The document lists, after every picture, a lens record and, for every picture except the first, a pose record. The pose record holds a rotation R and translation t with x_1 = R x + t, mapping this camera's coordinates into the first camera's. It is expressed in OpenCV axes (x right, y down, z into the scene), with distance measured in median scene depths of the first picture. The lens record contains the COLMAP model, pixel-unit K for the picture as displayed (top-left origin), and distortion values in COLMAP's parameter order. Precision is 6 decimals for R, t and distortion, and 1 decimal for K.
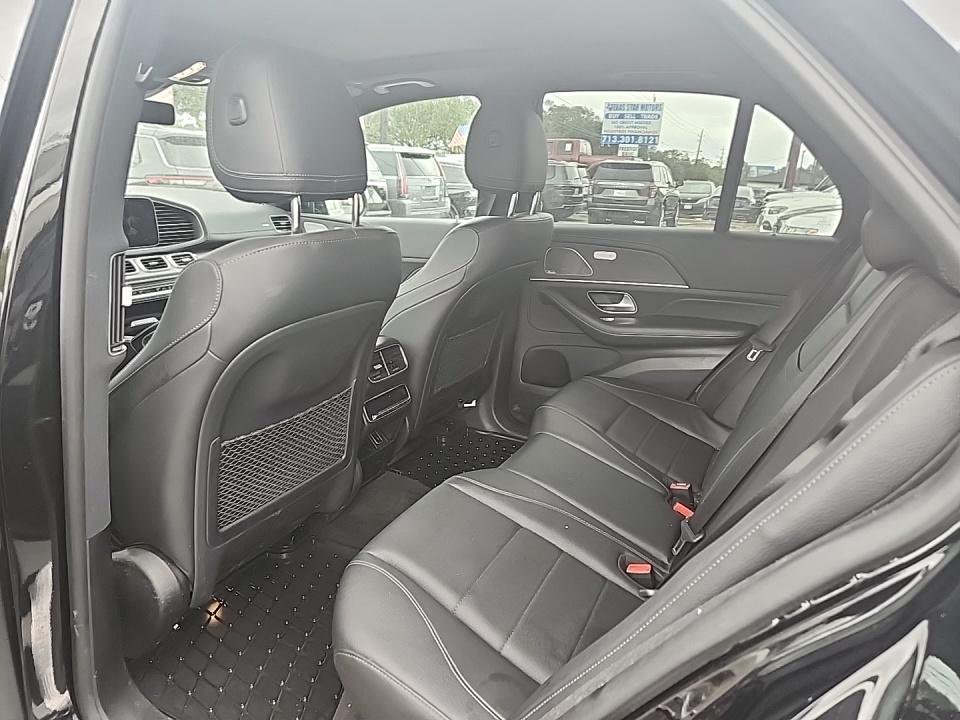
lens RADIAL K [[637.0, 0, 477.2], [0, 637.0, 364.8], [0, 0, 1]] dist [0.063811, -0.049943]
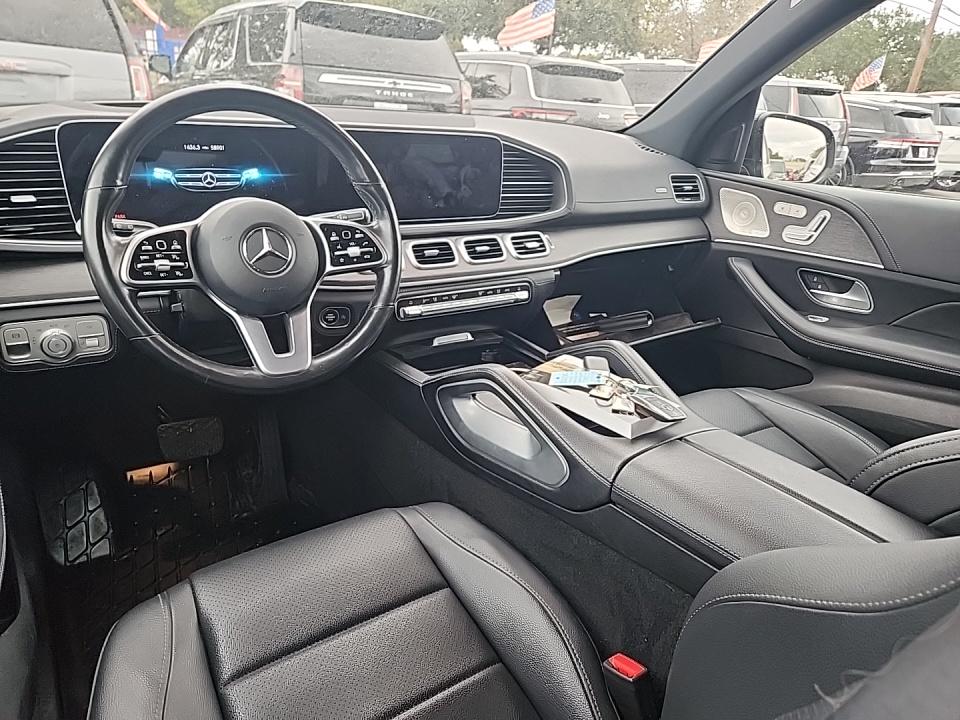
lens RADIAL K [[637.0, 0, 477.2], [0, 637.0, 364.8], [0, 0, 1]] dist [0.063811, -0.049943]
pose [[0.871638, 0.215542, -0.440214, -0.172236], [-0.177307, 0.975955, 0.126782, -0.099021], [0.456956, -0.032455, 0.888897, 0.364077]]
